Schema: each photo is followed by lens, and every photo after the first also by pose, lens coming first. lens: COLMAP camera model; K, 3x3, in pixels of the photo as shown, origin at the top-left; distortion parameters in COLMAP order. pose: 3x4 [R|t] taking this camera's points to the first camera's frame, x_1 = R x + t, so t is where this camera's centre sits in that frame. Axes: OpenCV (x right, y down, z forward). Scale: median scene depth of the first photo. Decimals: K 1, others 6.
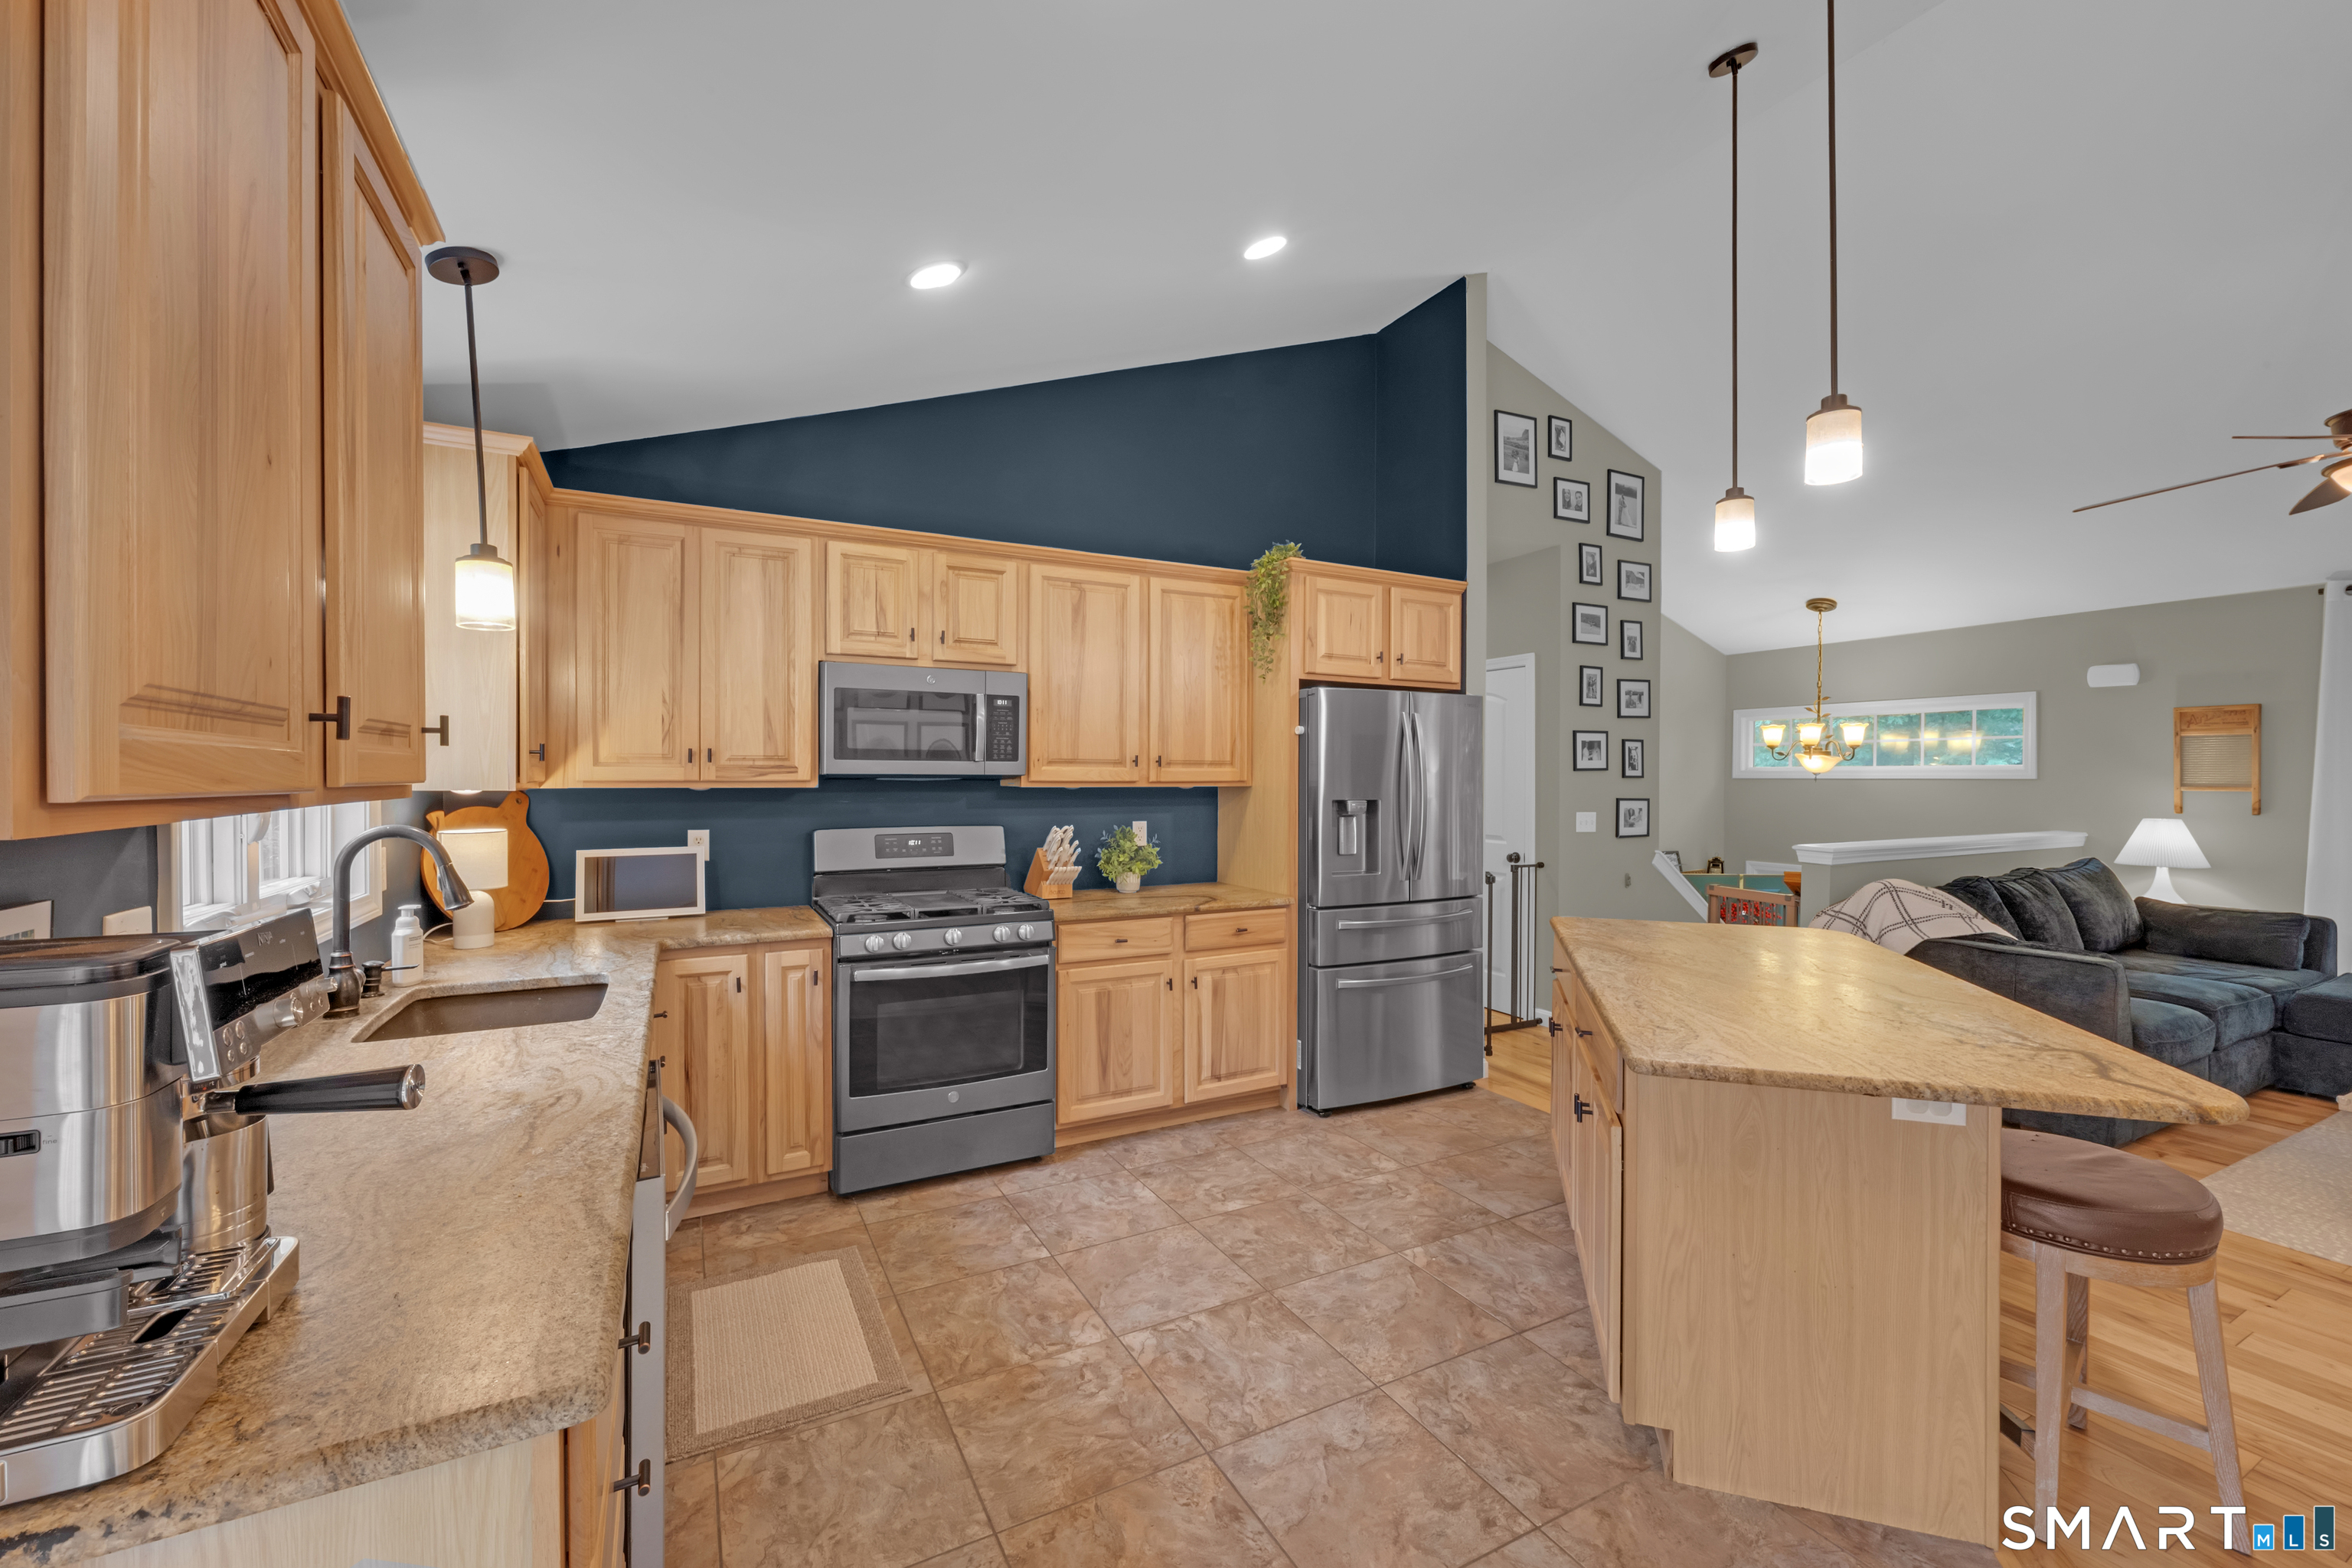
lens RADIAL K [[931.9, 0, 1170.2], [0, 931.9, 778.0], [0, 0, 1]] dist [-0.000158, -0.000095]
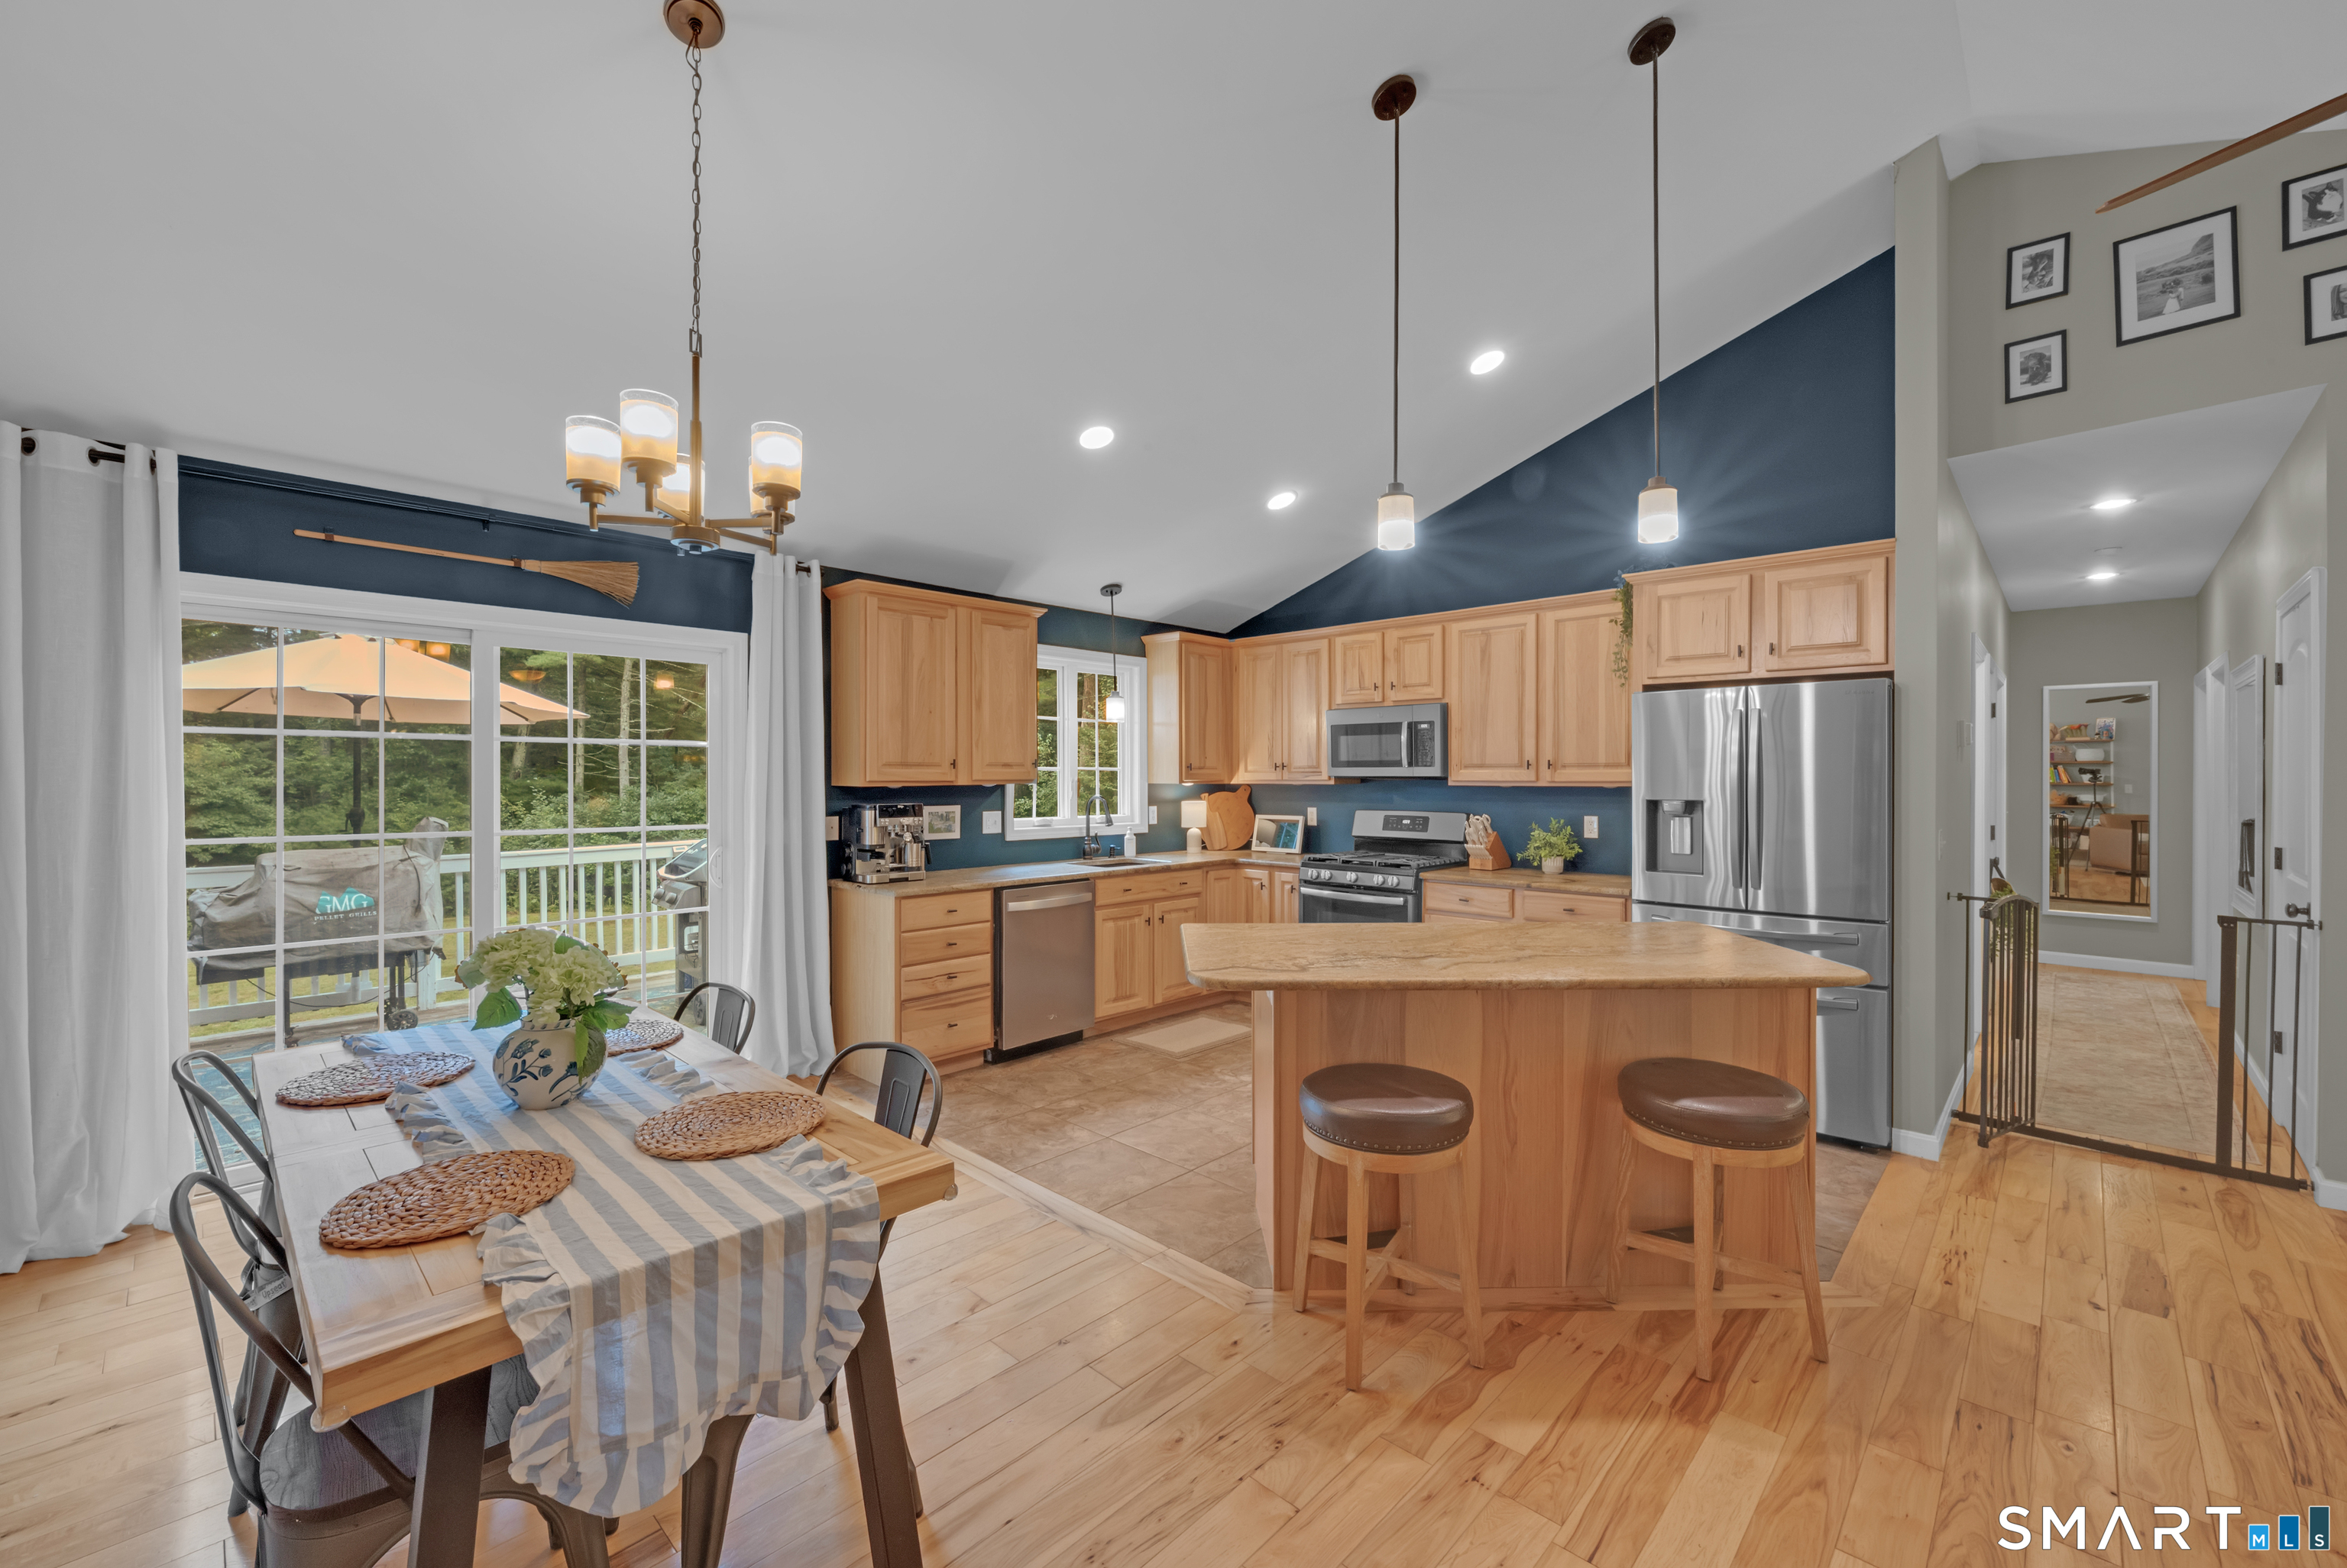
lens RADIAL K [[937.8, 0, 1185.4], [0, 937.8, 781.4], [0, 0, 1]] dist [0.000514, -0.000268]
pose [[0.329972, 0.004304, -0.943981, 1.099845], [0.002649, 0.999981, 0.005486, -0.004606], [0.943987, -0.004311, 0.329955, 0.176647]]
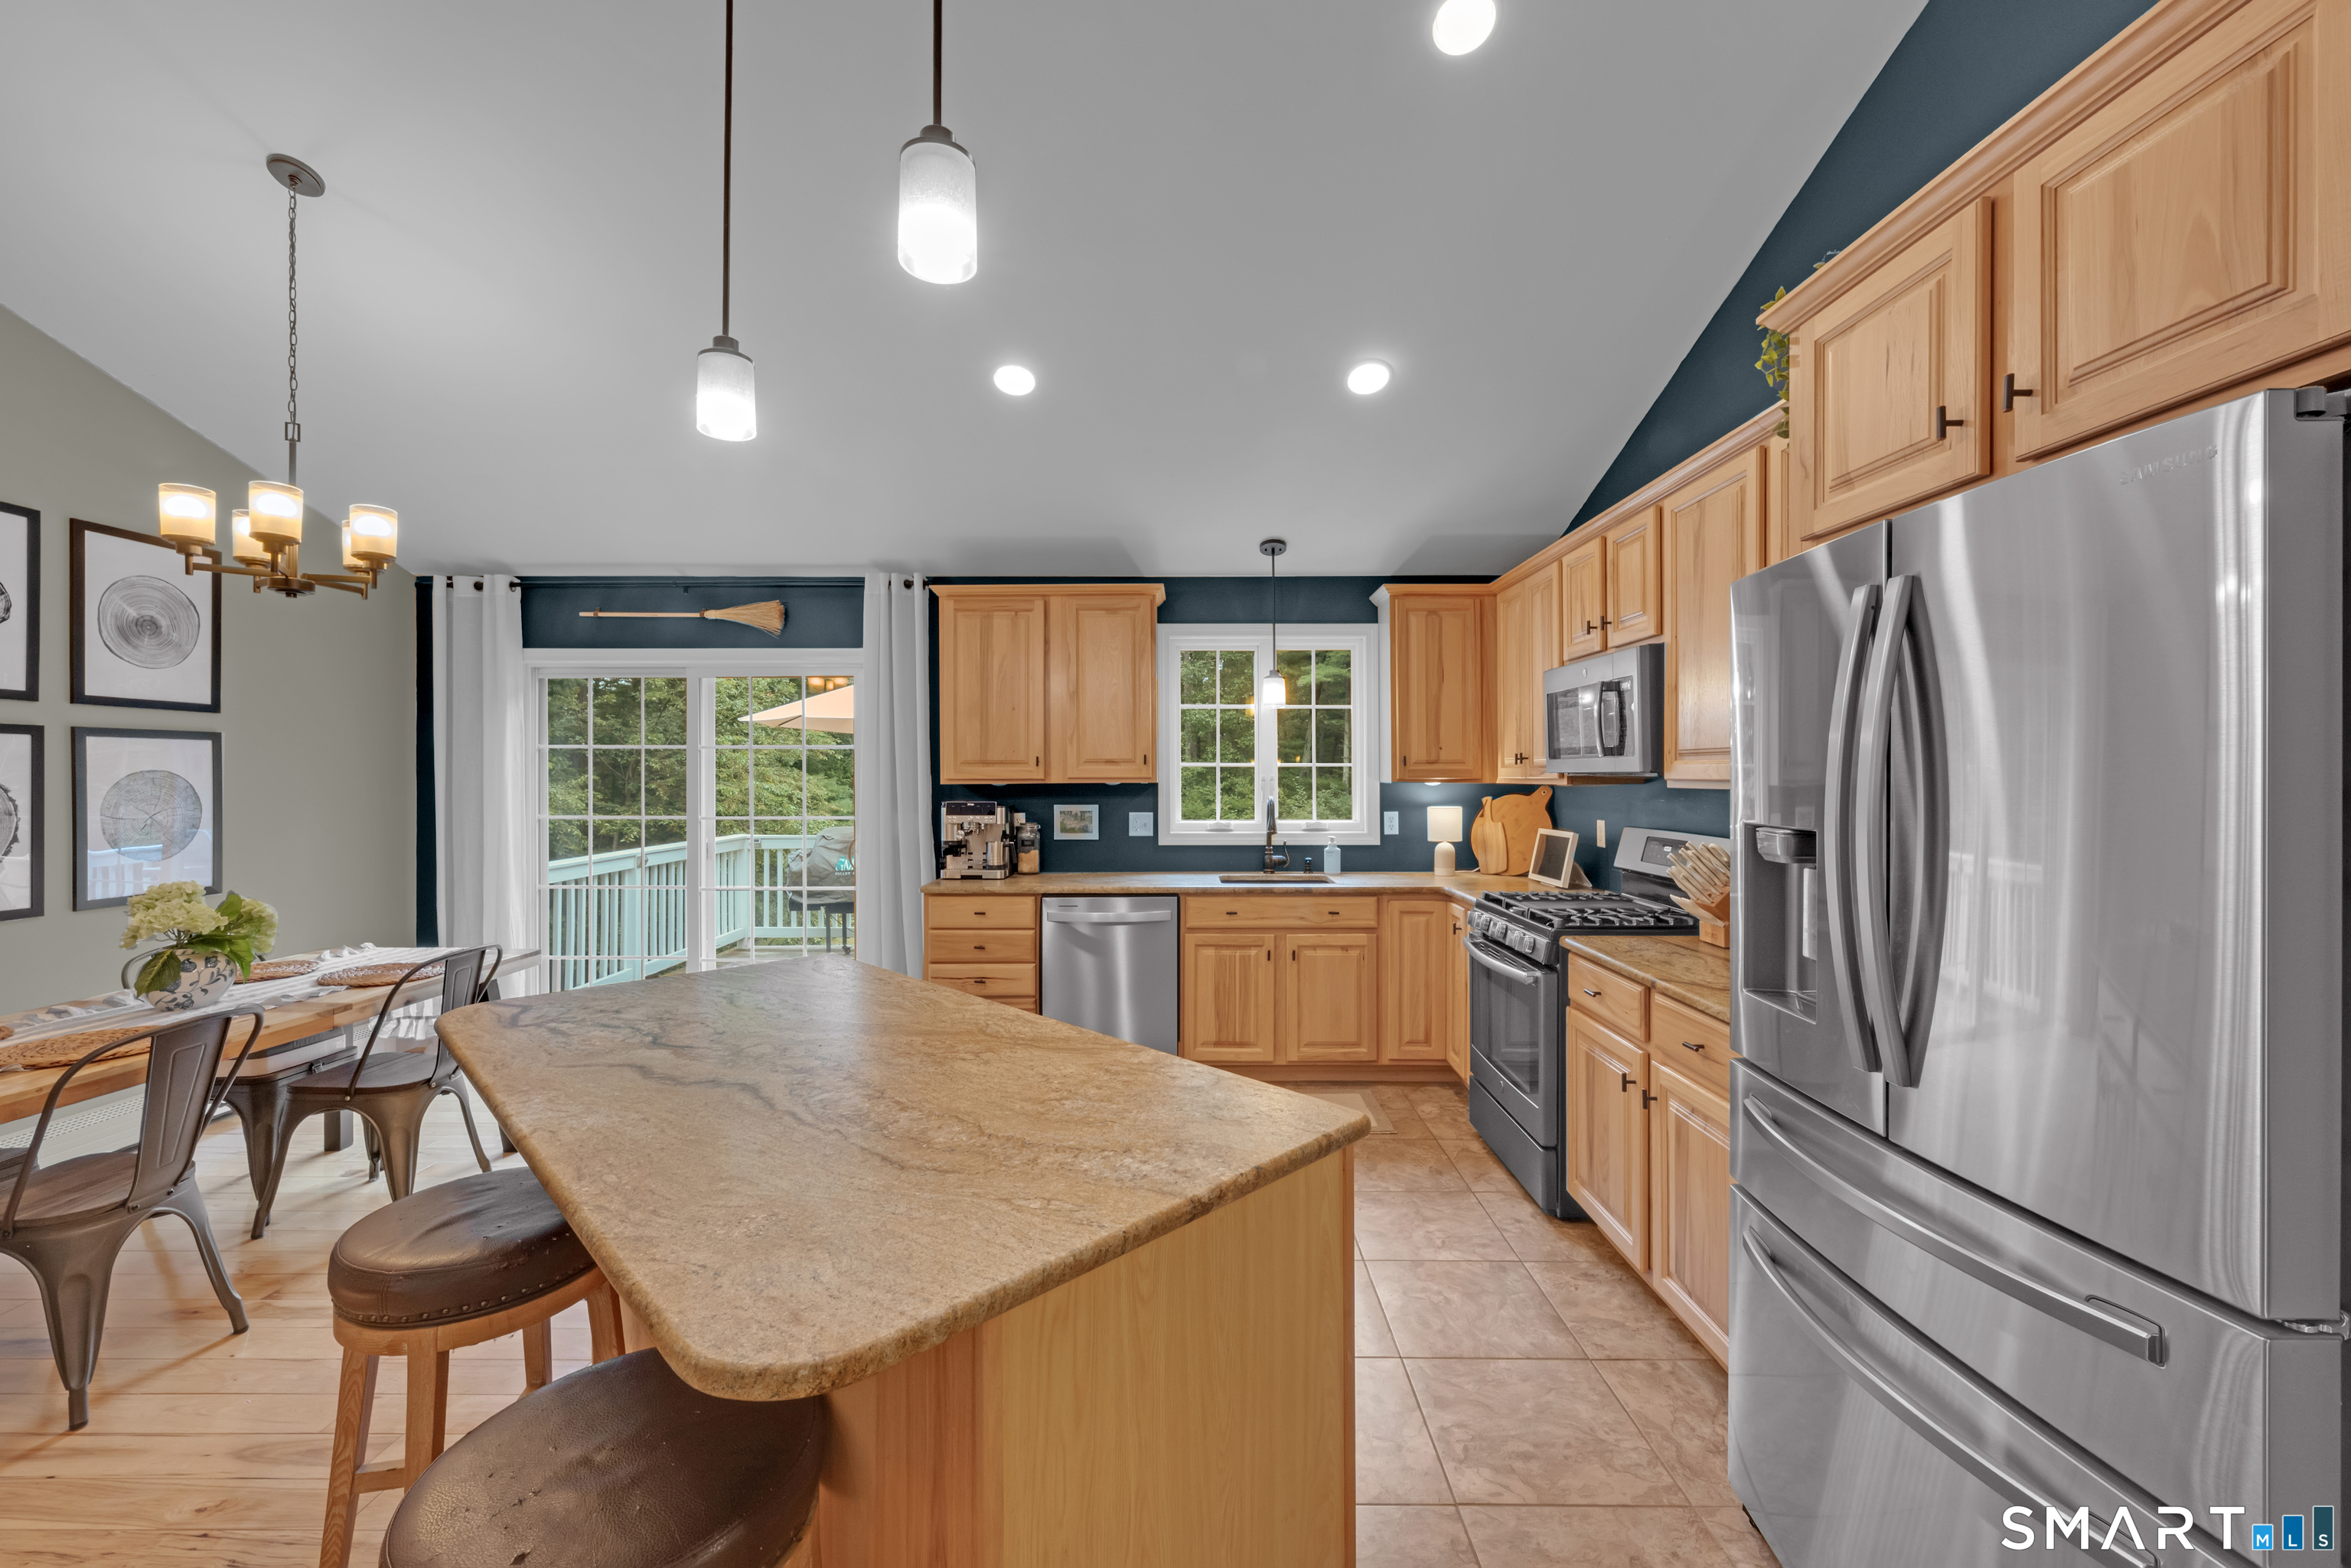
lens RADIAL K [[939.5, 0, 1187.4], [0, 939.5, 781.4], [0, 0, 1]] dist [0.000514, -0.000268]
pose [[-0.460557, 0.003919, -0.887622, 0.776086], [0.003650, 0.999990, 0.002521, 0.002120], [0.887623, -0.002079, -0.460567, 1.076809]]
